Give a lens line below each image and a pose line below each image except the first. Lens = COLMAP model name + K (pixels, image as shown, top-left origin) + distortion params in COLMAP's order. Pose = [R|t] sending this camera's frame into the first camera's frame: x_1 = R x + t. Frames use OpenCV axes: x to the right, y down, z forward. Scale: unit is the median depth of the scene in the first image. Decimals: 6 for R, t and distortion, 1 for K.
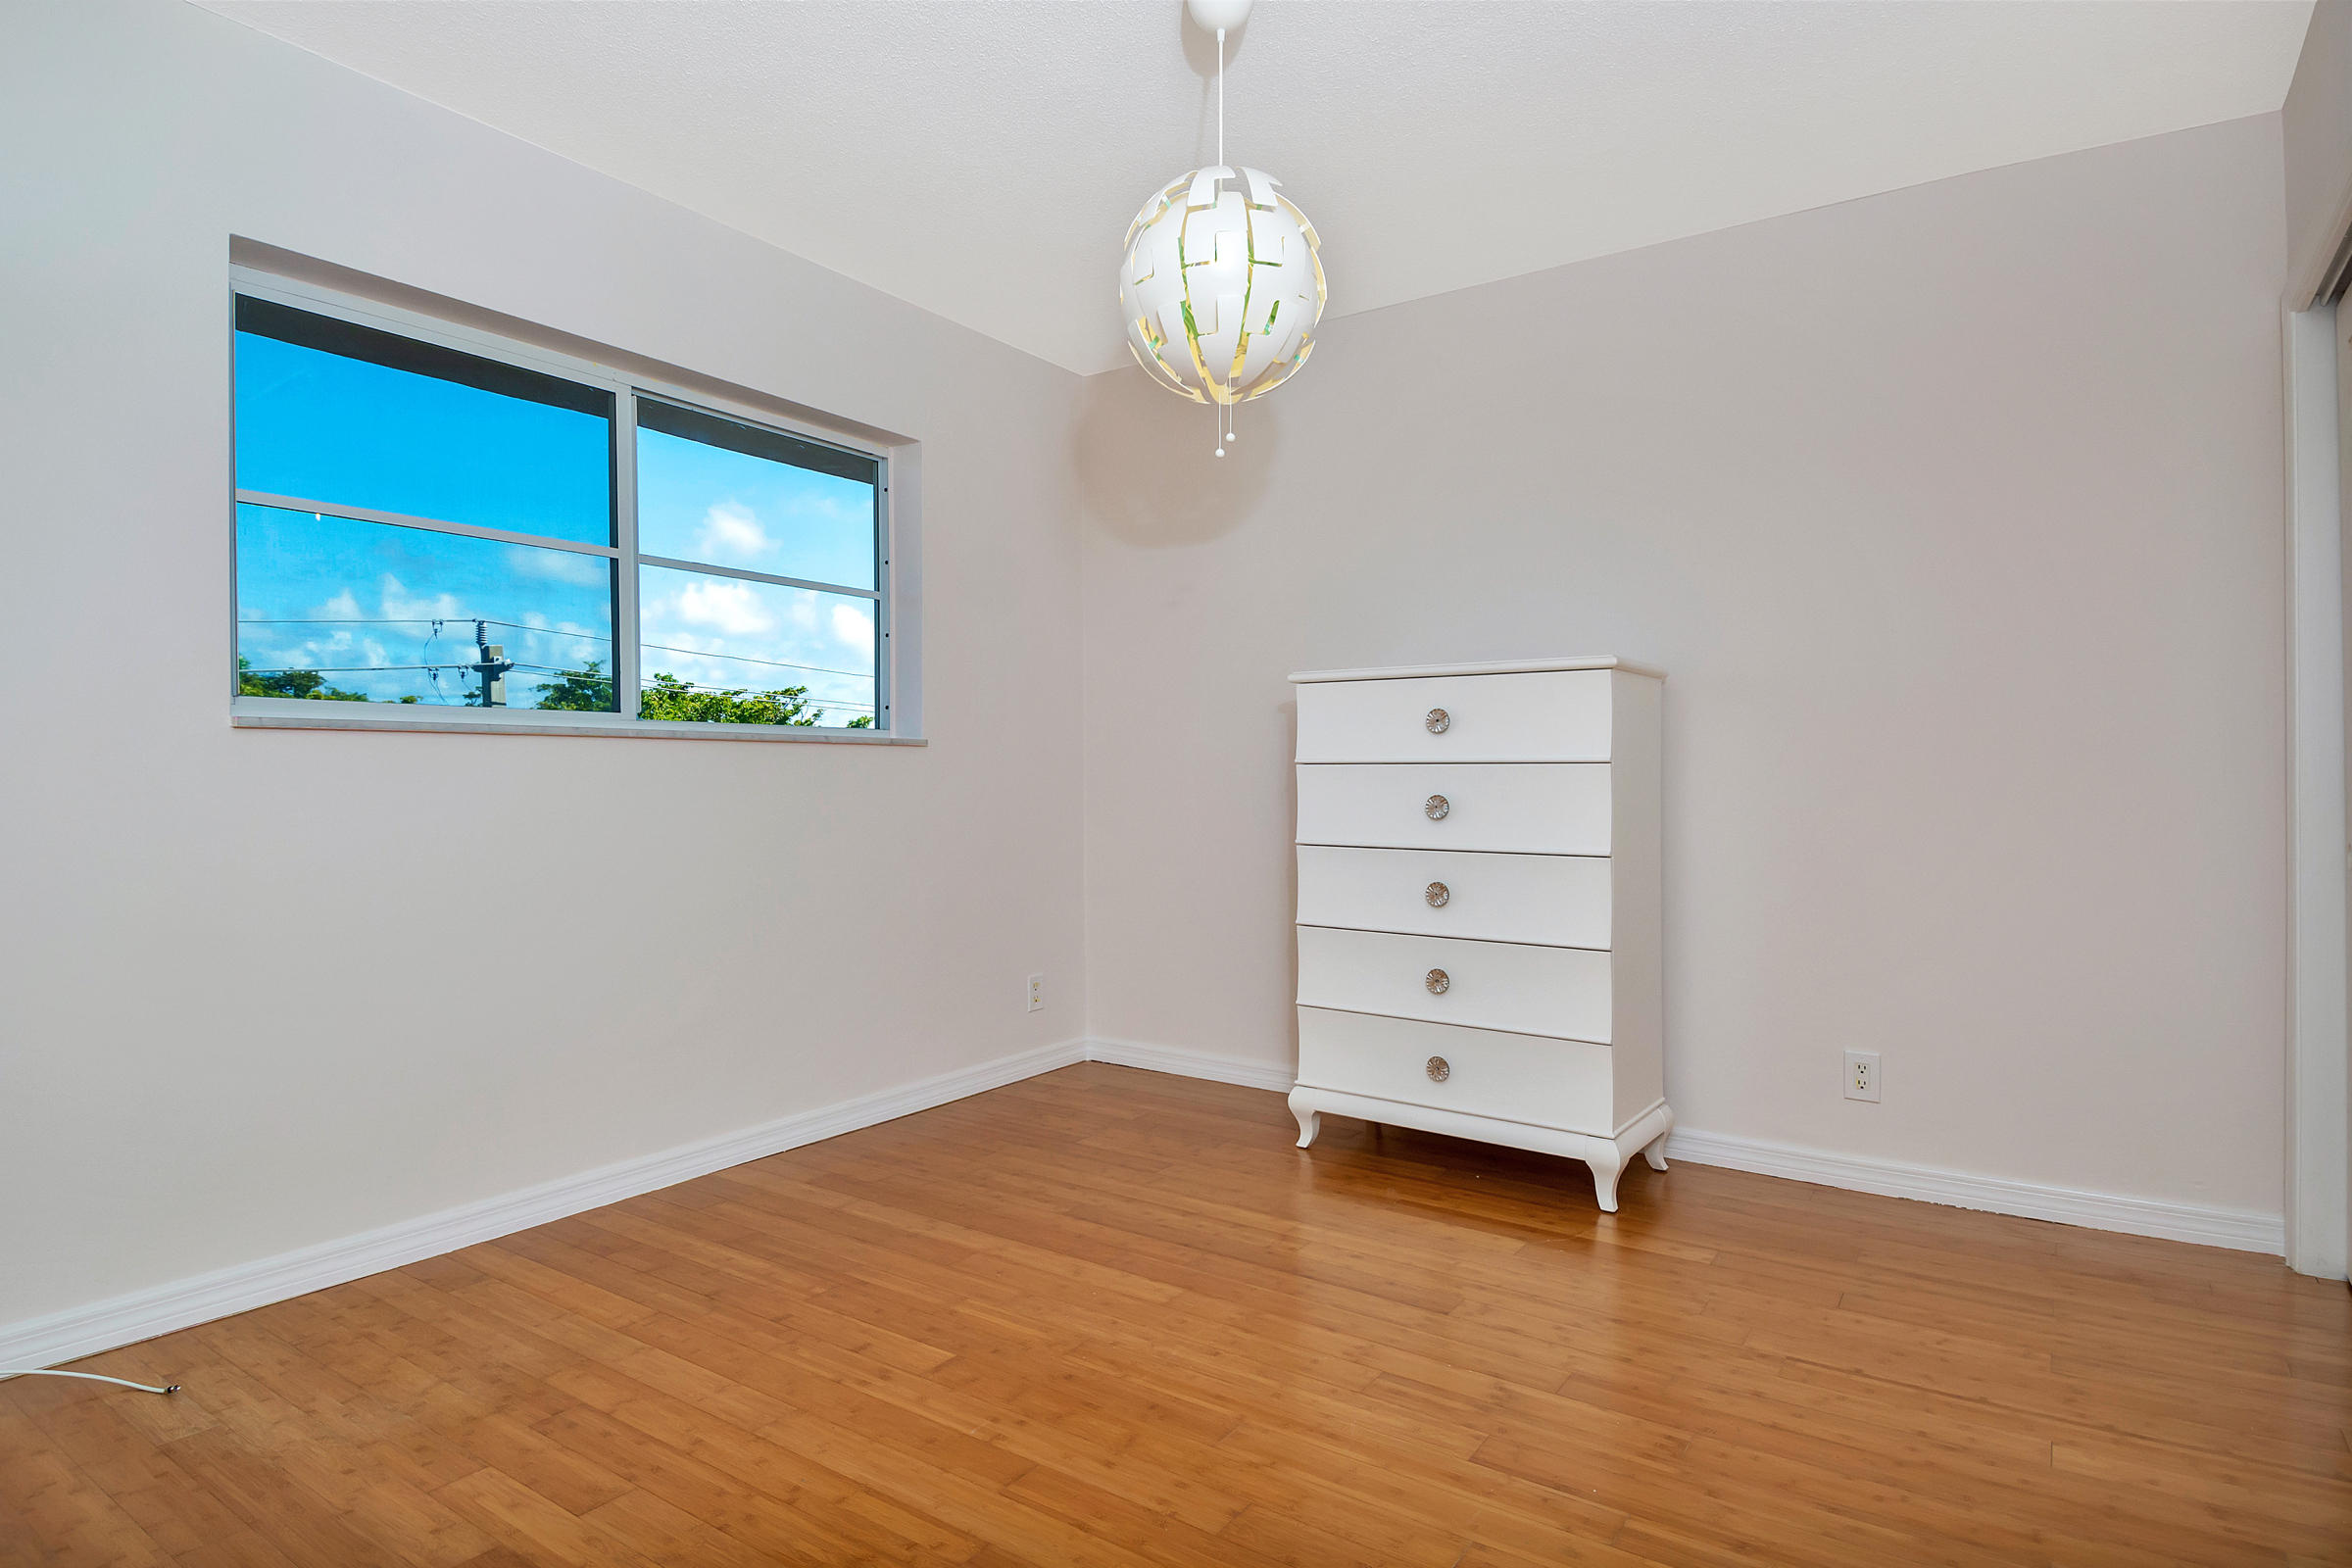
lens RADIAL K [[1292.5, 0, 1189.6], [0, 1292.5, 783.1], [0, 0, 1]] dist [-0.000828, -0.009609]
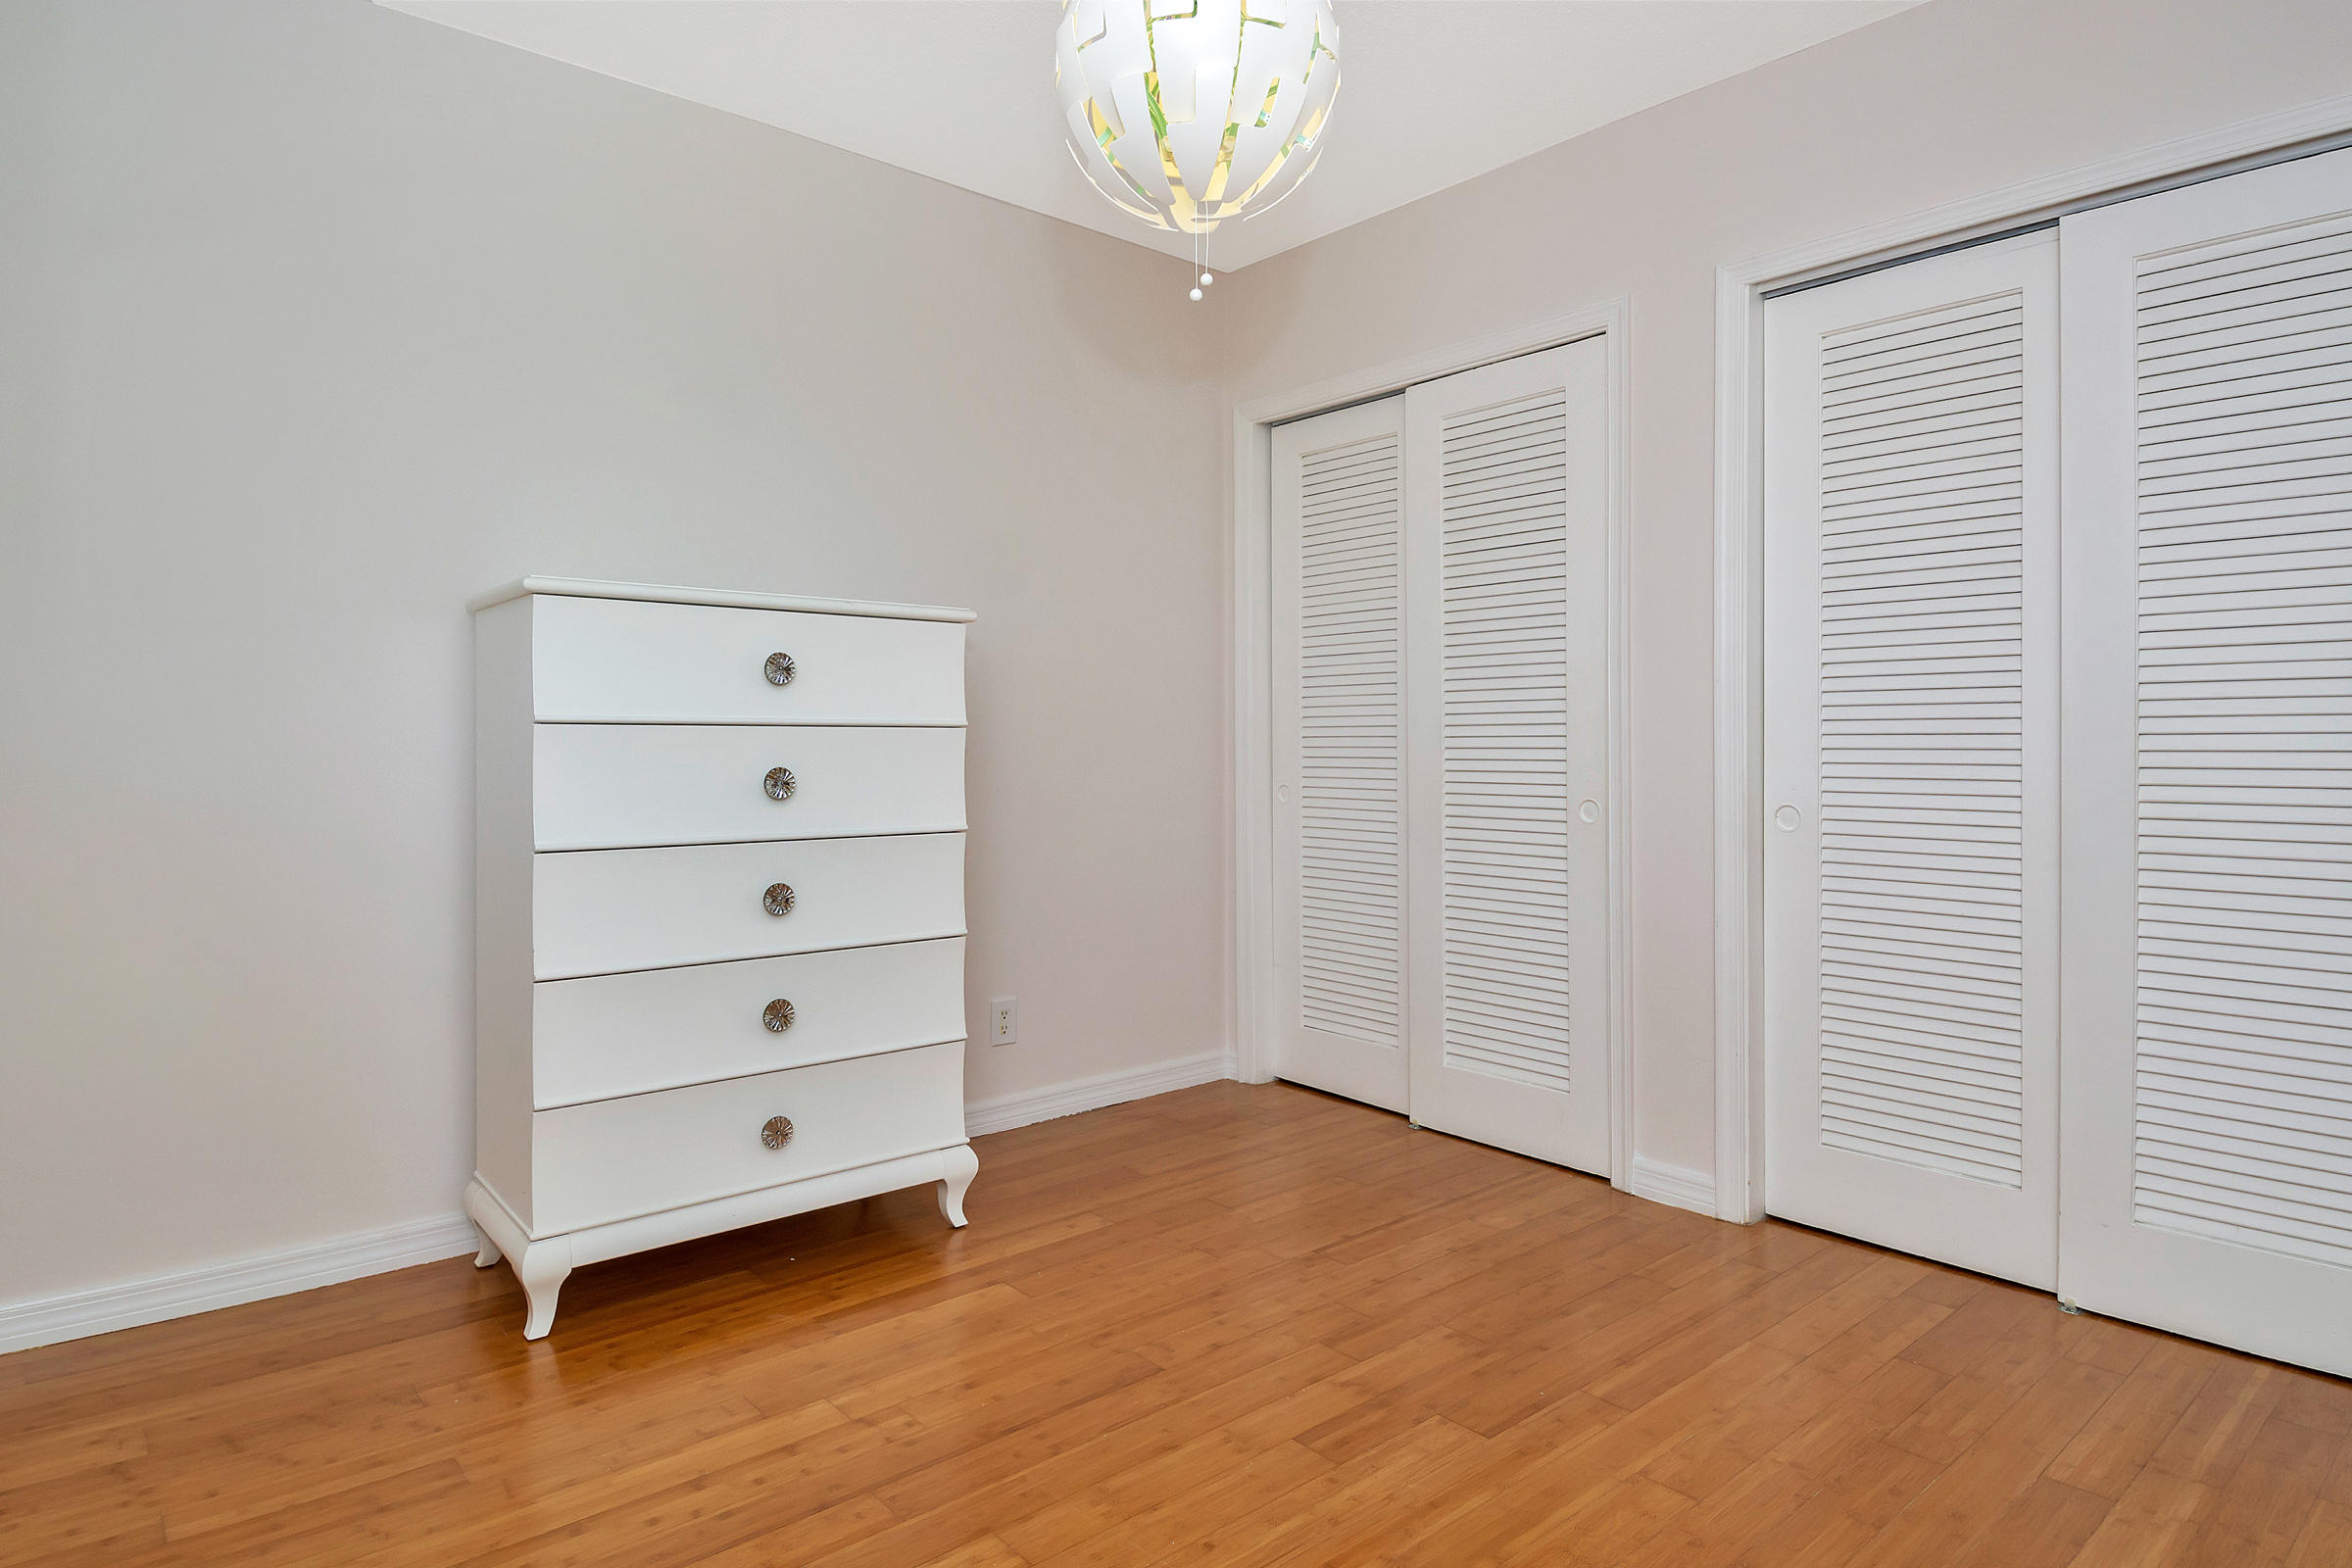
lens RADIAL K [[1292.5, 0, 1187.4], [0, 1292.5, 762.3], [0, 0, 1]] dist [-0.000828, -0.009609]
pose [[0.257651, -0.017991, 0.966070, -0.488045], [0.010703, 0.999818, 0.015765, -0.003139], [-0.966179, 0.006278, 0.257797, 0.604999]]
